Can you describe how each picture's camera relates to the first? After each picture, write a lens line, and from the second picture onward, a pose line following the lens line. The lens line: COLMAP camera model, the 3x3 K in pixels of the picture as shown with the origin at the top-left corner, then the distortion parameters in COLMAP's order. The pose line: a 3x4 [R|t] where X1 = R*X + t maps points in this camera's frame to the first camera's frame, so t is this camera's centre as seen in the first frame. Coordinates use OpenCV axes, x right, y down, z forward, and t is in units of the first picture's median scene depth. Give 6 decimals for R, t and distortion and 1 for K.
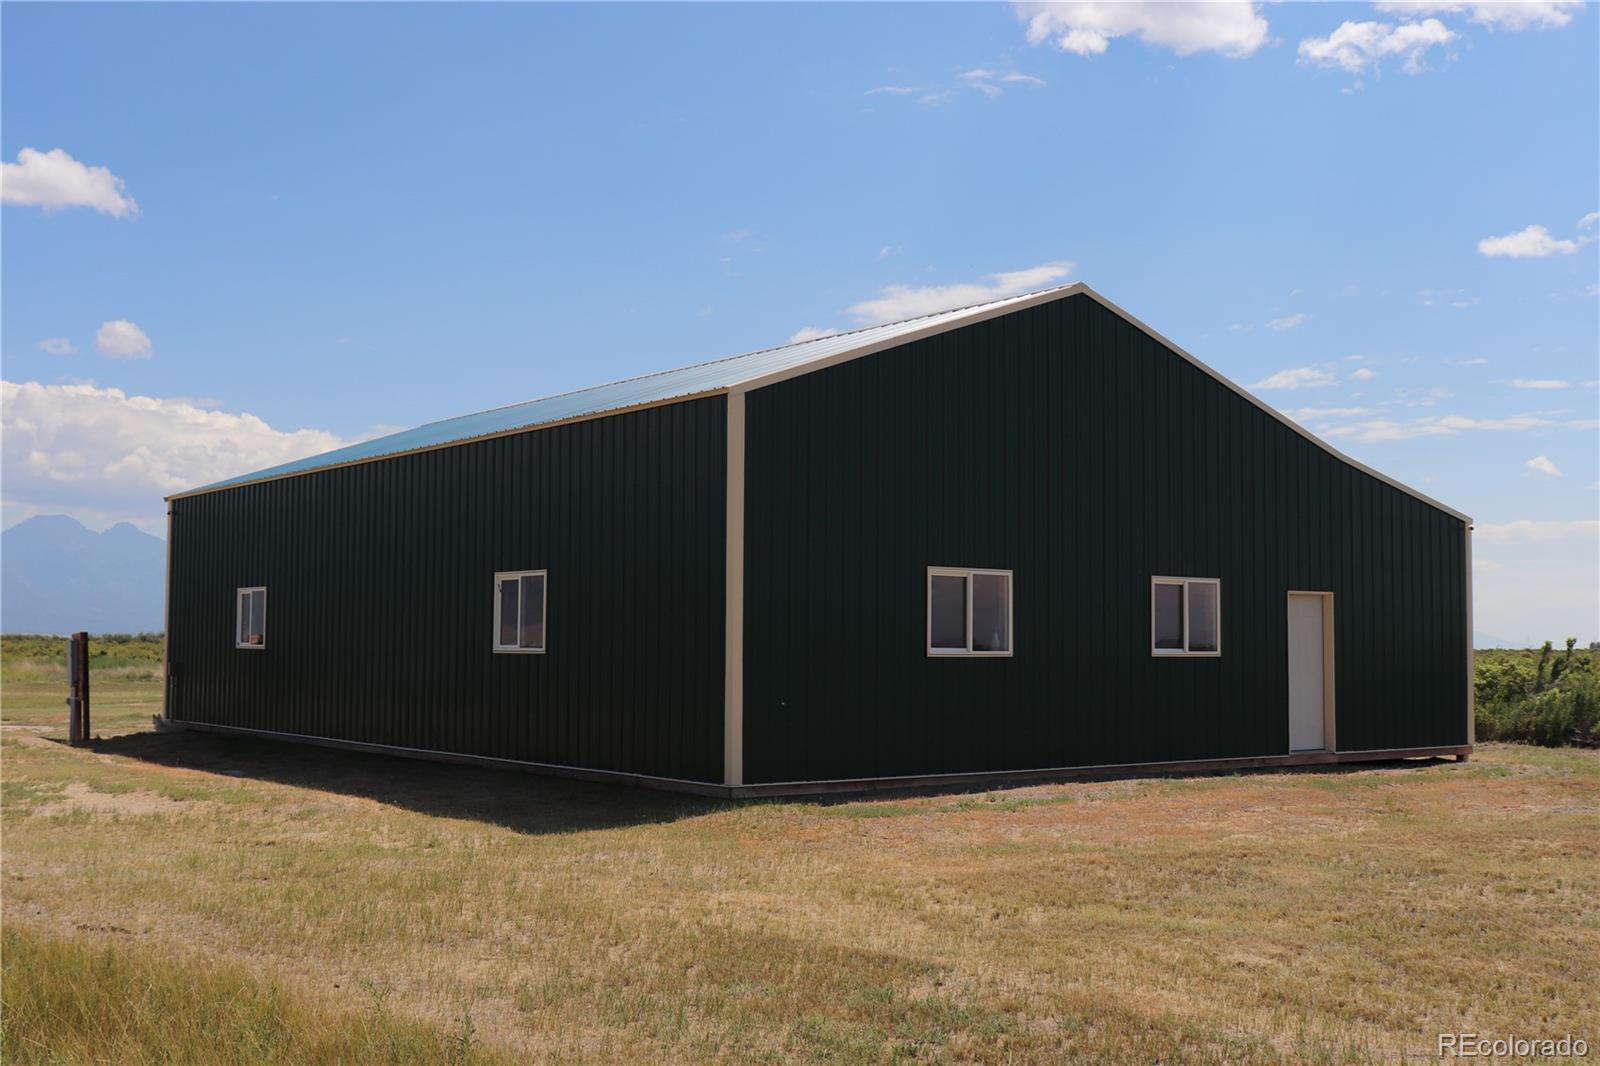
lens RADIAL K [[1766.4, 0, 800.3], [0, 1766.4, 594.8], [0, 0, 1]] dist [0.050328, 0.000000]
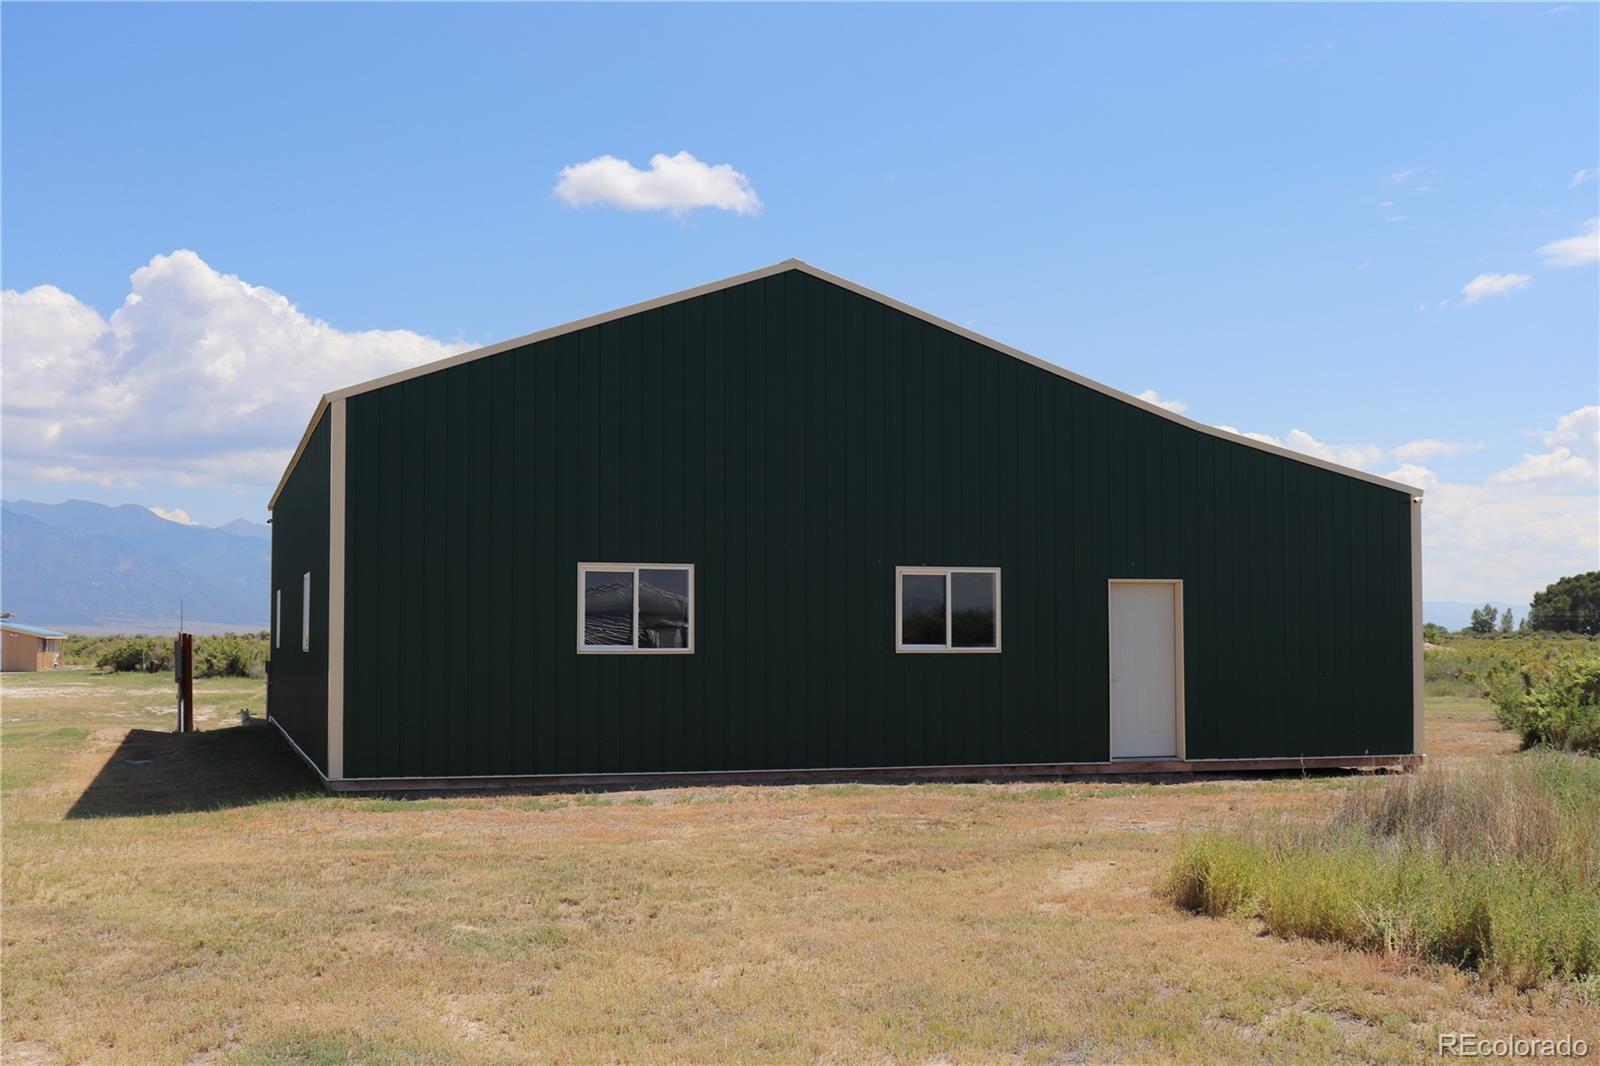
lens RADIAL K [[1945.0, 0, 800.1], [0, 1945.0, 535.1], [0, 0, 1]] dist [-0.081214, 0.000000]
pose [[0.938437, -0.023979, -0.344616, 0.455642], [0.014792, 0.999462, -0.029263, 0.001974], [0.345132, 0.022364, 0.938287, 0.023932]]
